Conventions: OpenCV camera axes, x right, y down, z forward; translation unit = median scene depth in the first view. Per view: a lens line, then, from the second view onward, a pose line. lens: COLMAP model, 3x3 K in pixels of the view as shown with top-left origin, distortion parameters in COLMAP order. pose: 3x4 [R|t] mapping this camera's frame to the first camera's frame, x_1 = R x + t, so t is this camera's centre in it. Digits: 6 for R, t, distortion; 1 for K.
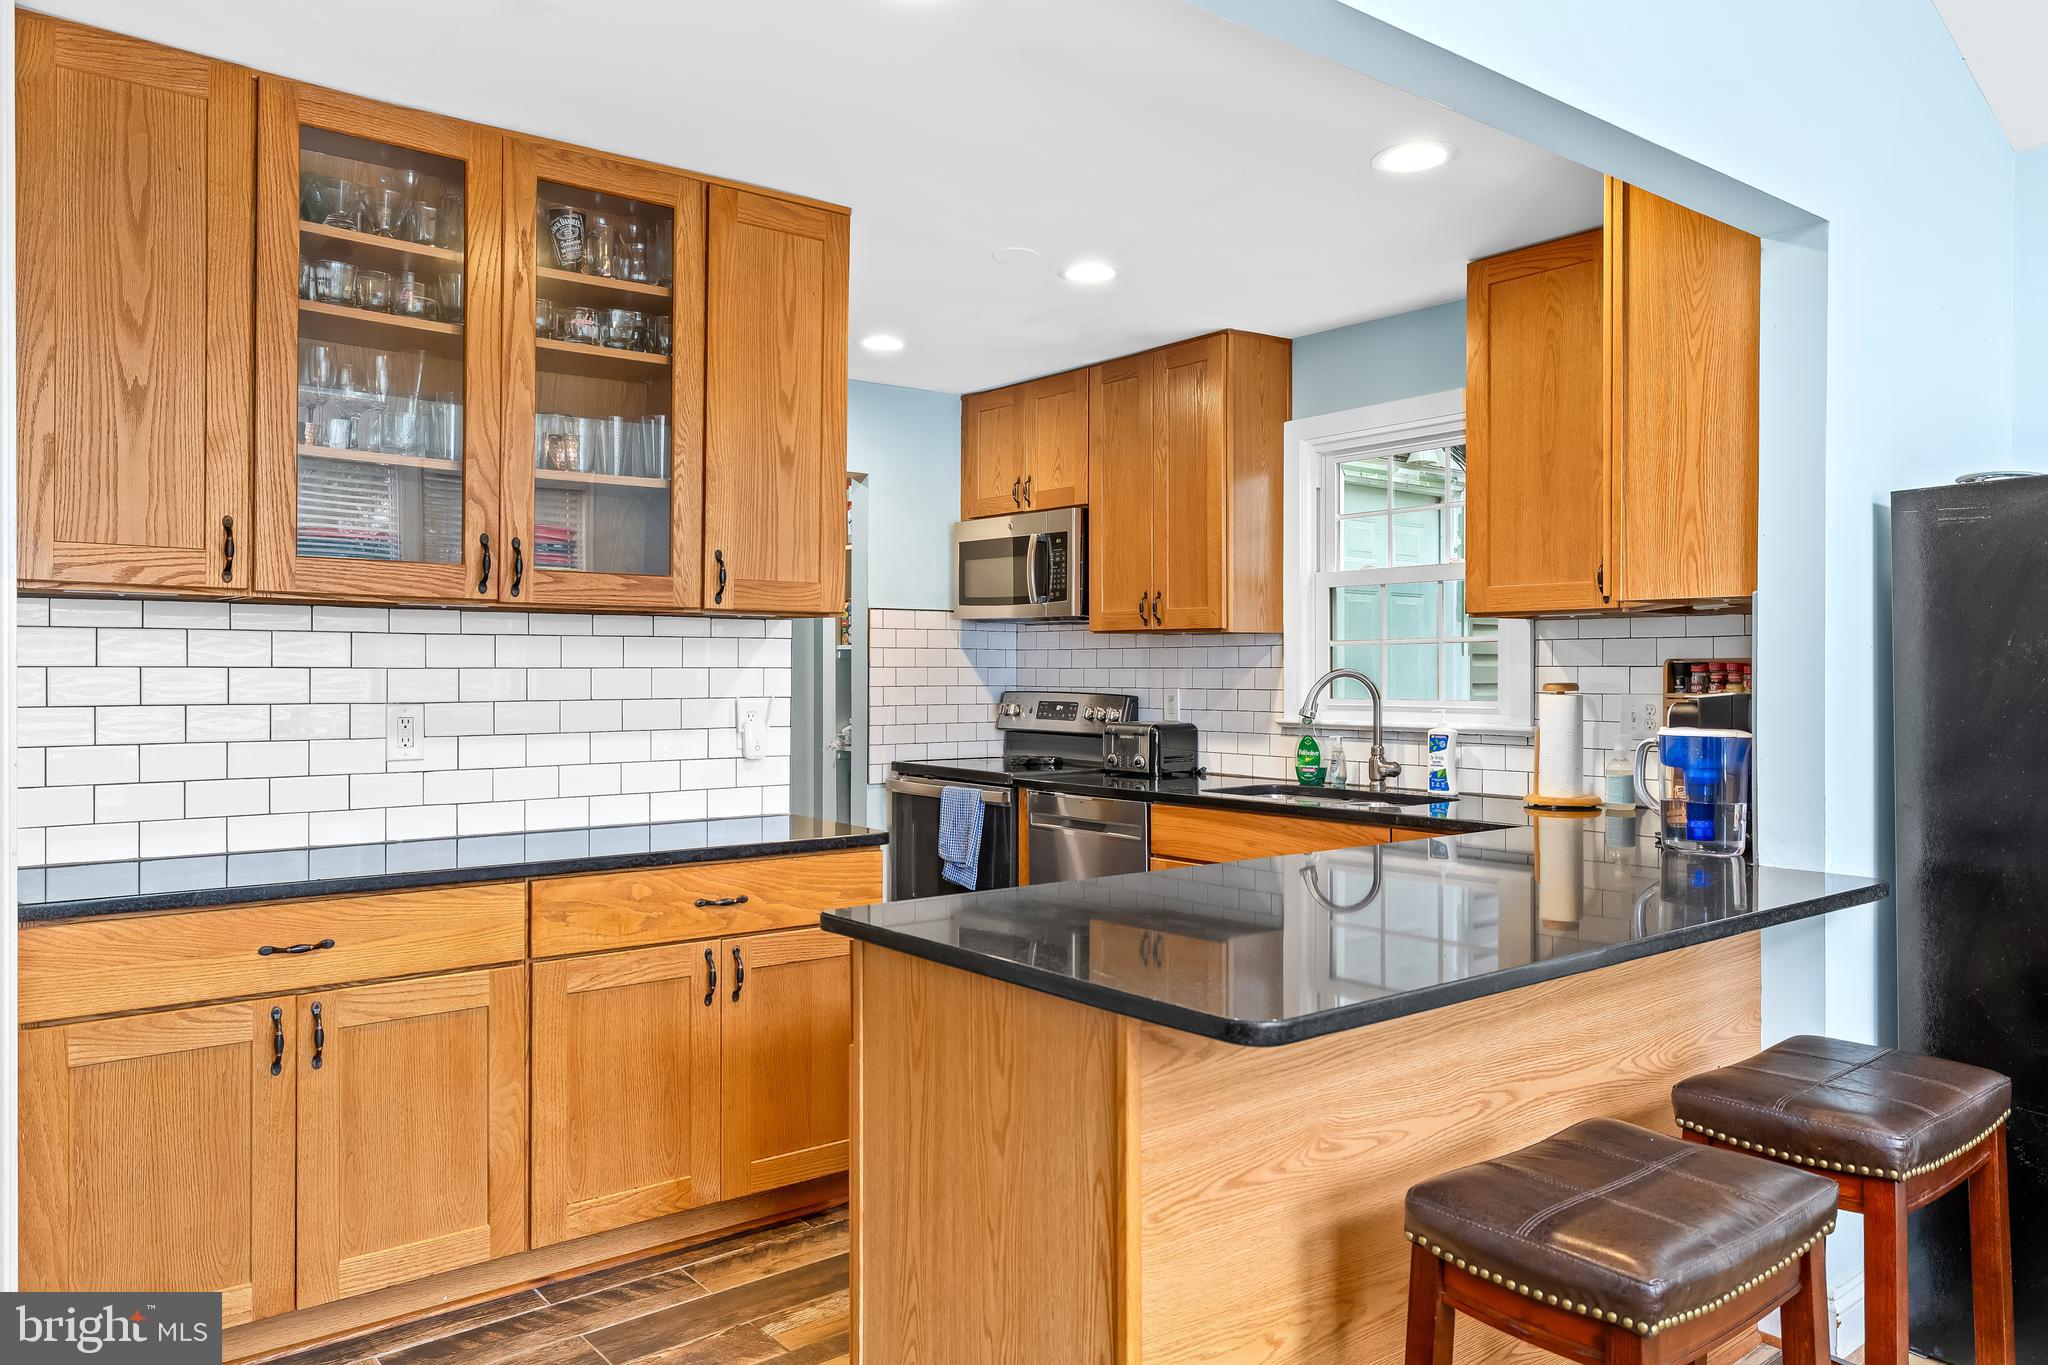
lens RADIAL K [[1385.5, 0, 1018.8], [0, 1385.5, 674.5], [0, 0, 1]] dist [-0.006211, 0.000054]
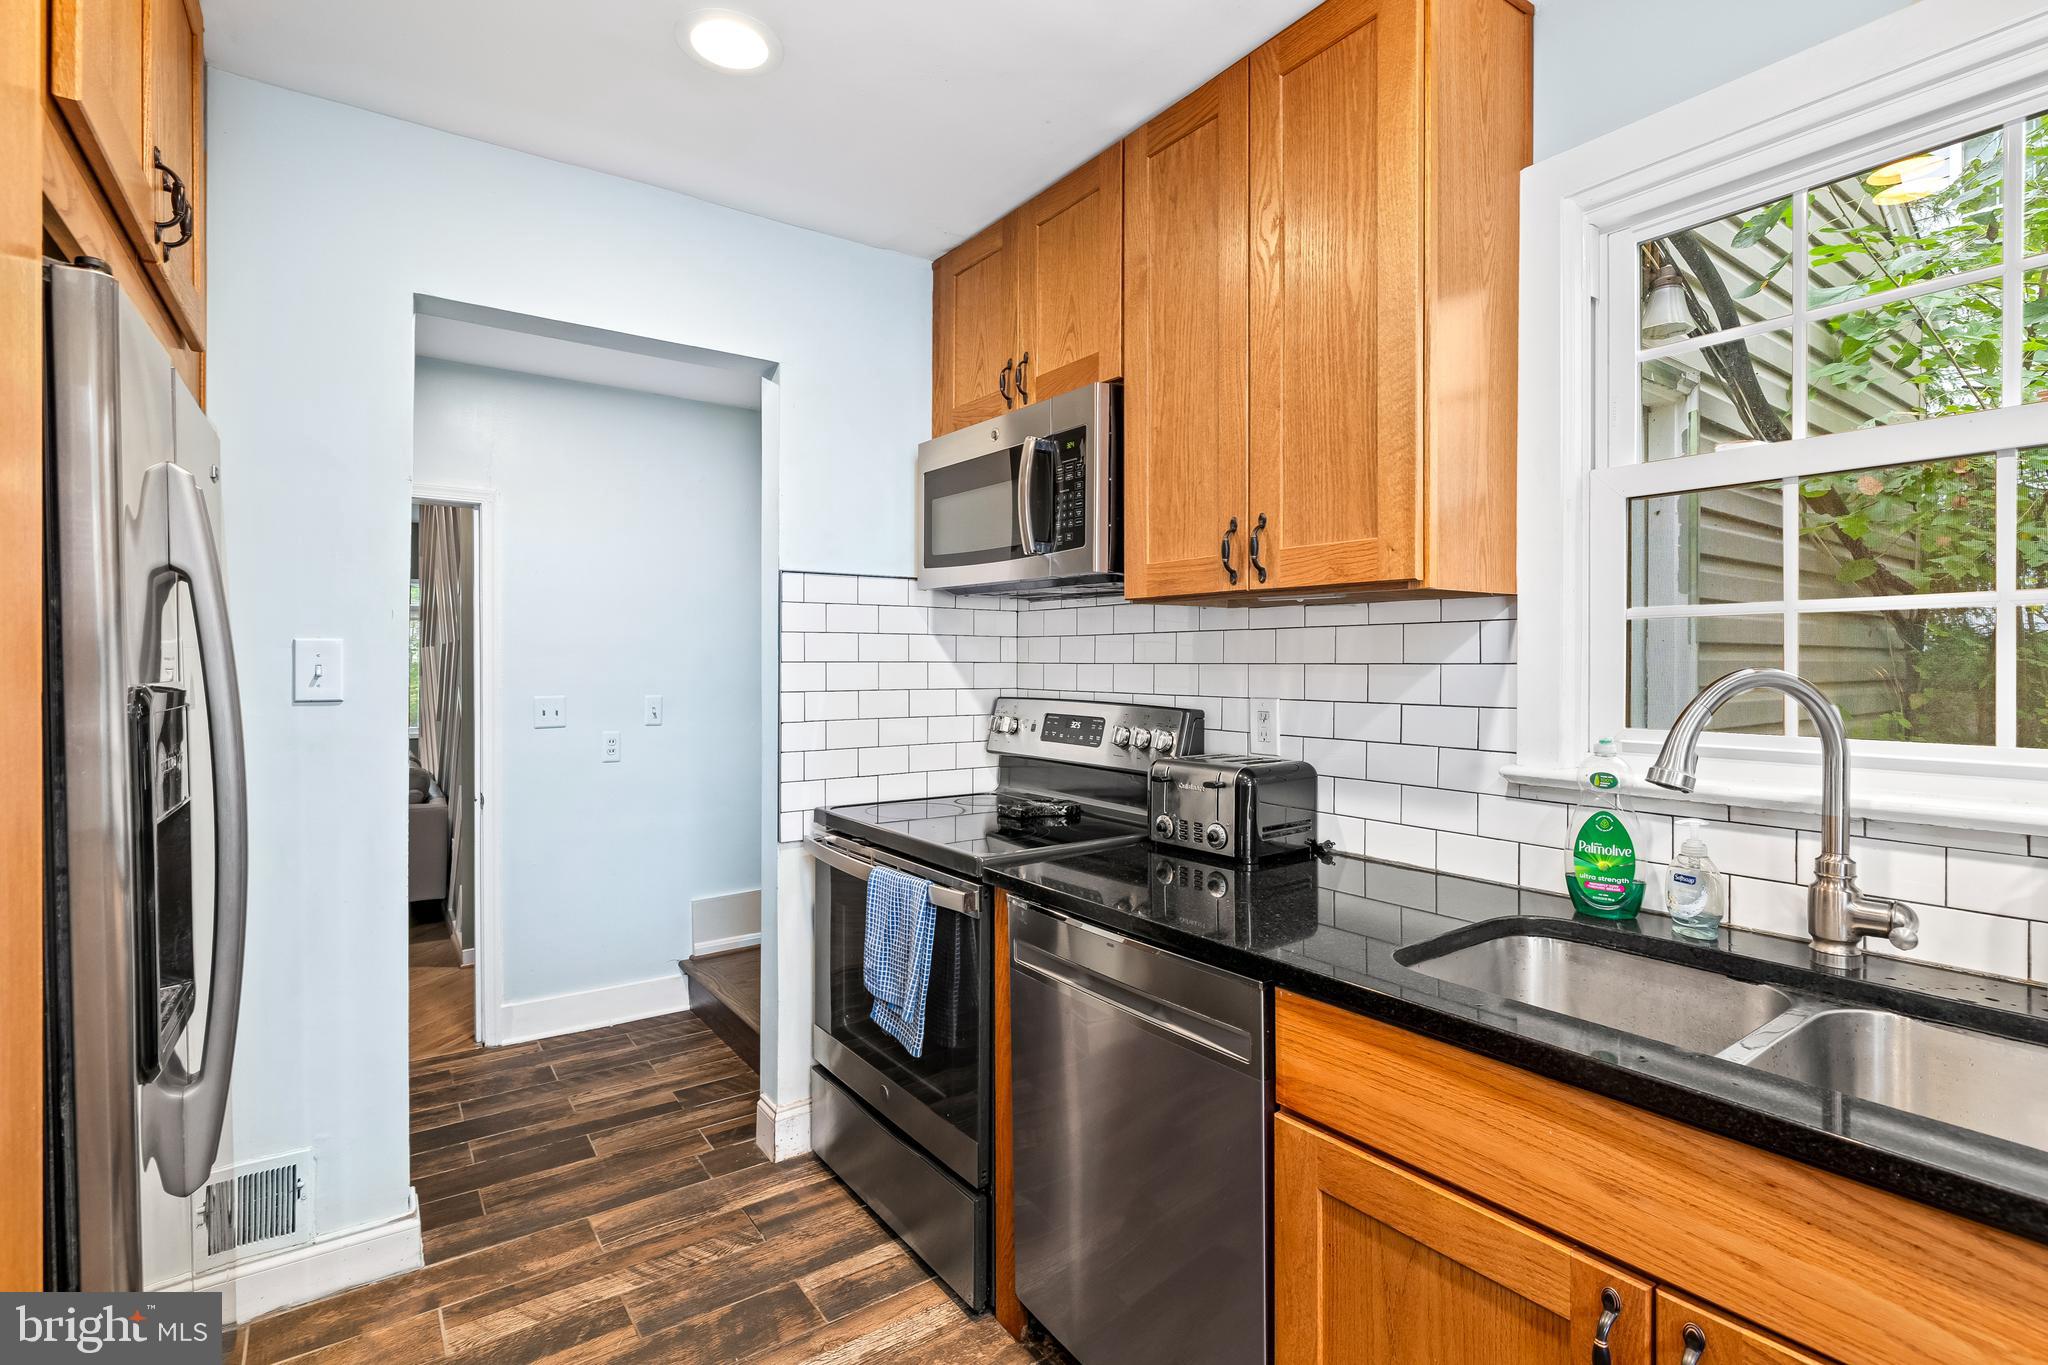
lens RADIAL K [[961.8, 0, 1011.5], [0, 961.8, 666.9], [0, 0, 1]] dist [-0.005619, 0.001462]
pose [[0.998444, 0.000633, -0.055763, 0.033570], [-0.000580, 0.999999, 0.000956, -0.004795], [0.055763, -0.000922, 0.998444, 0.755744]]
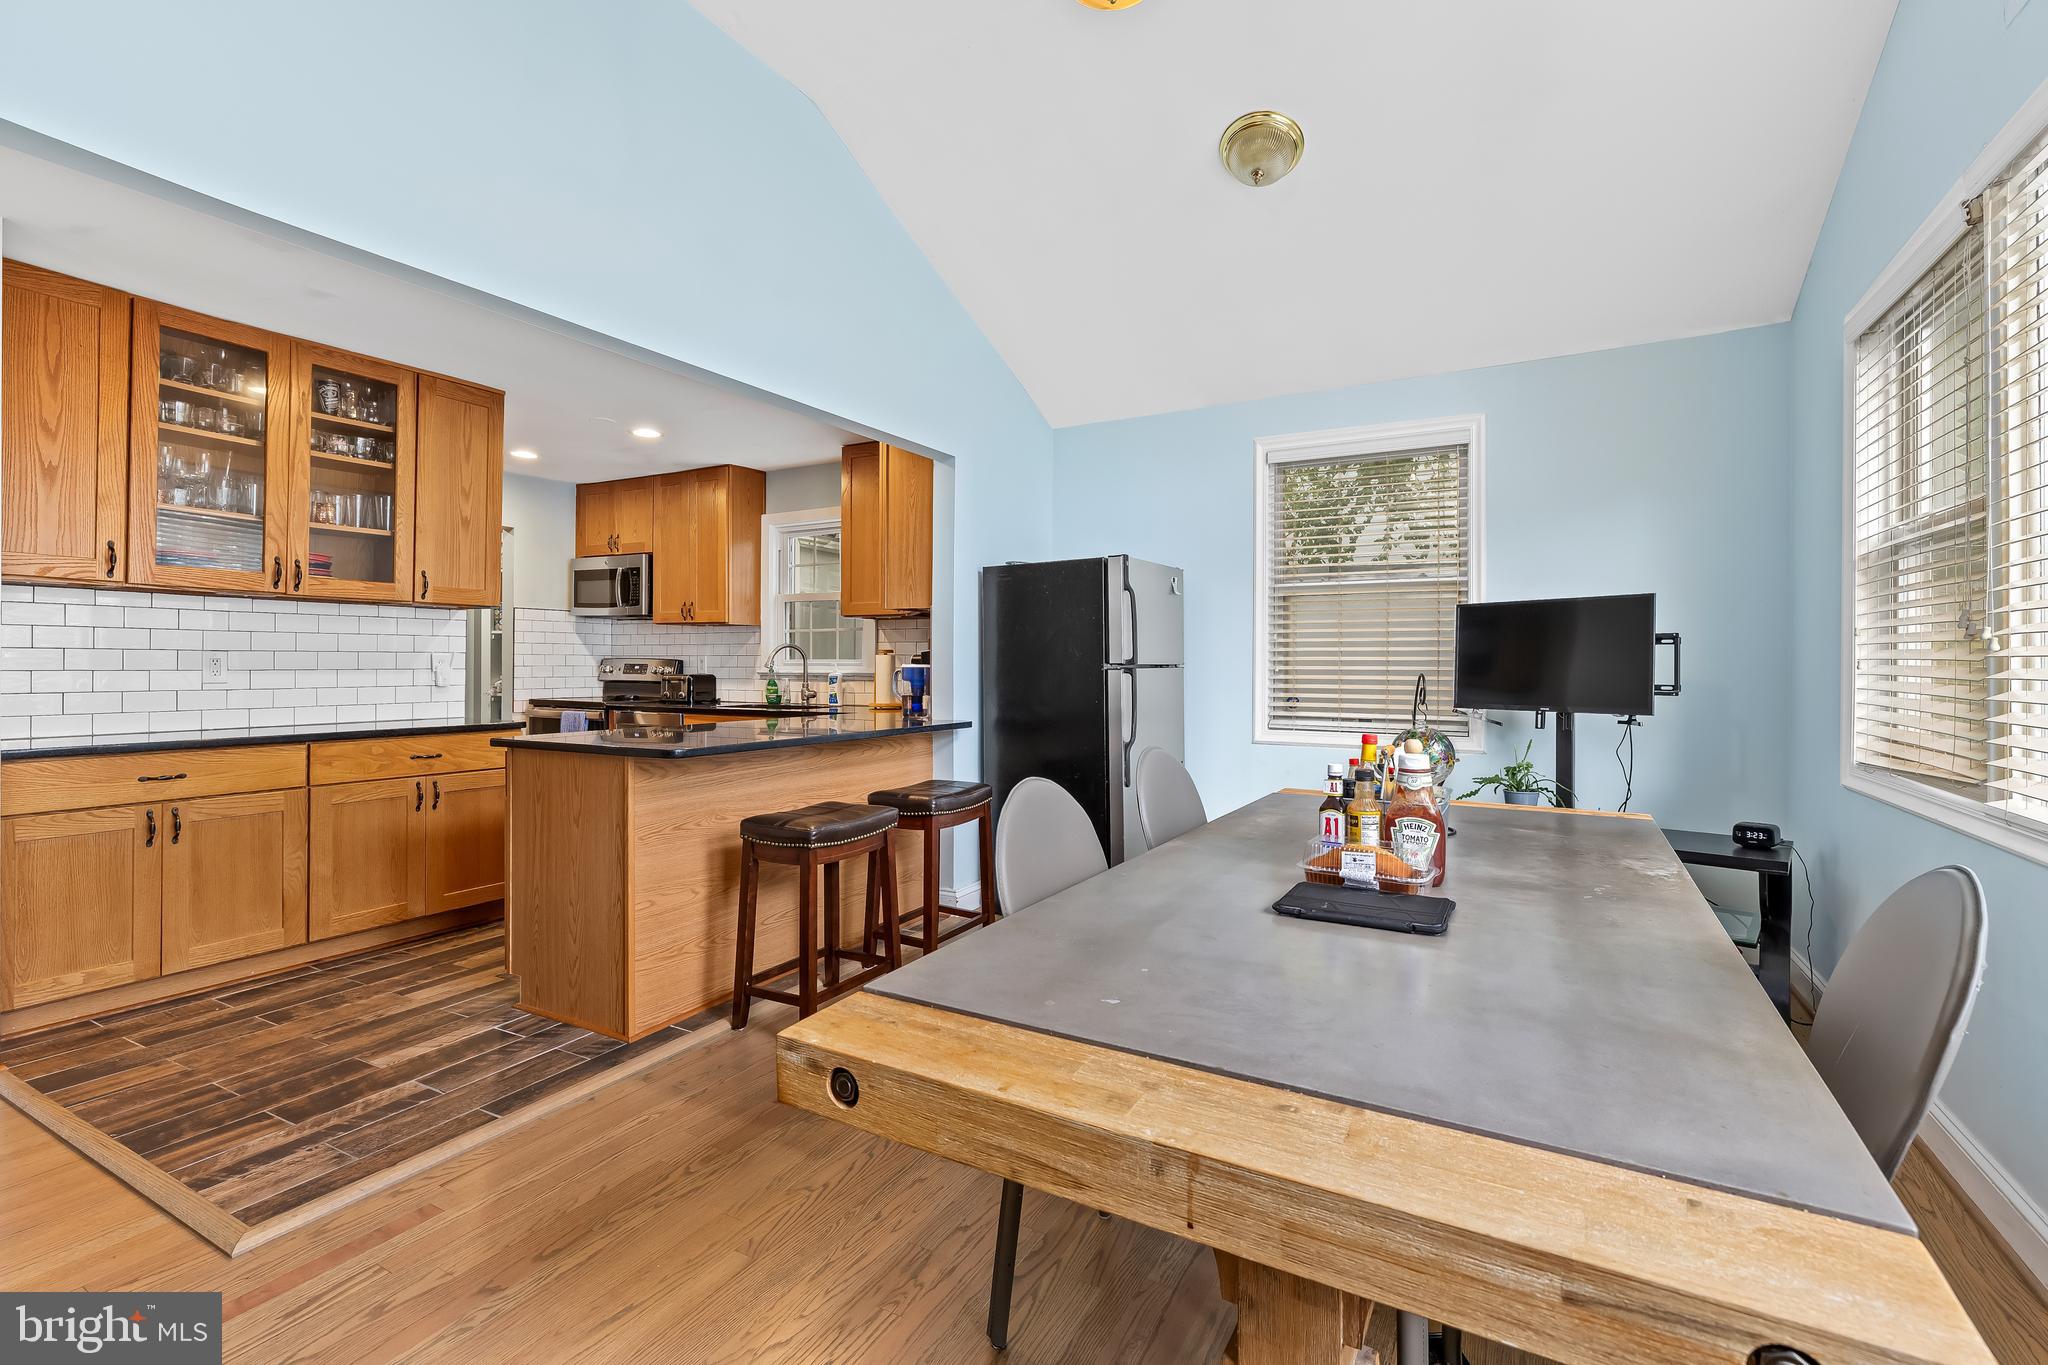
lens RADIAL K [[908.2, 0, 1012.2], [0, 908.2, 662.9], [0, 0, 1]] dist [-0.004250, 0.000437]
pose [[0.922701, 0.002638, 0.385507, 0.033978], [-0.001920, 0.999996, -0.002245, 0.027748], [-0.385511, 0.001331, 0.922702, -0.333731]]
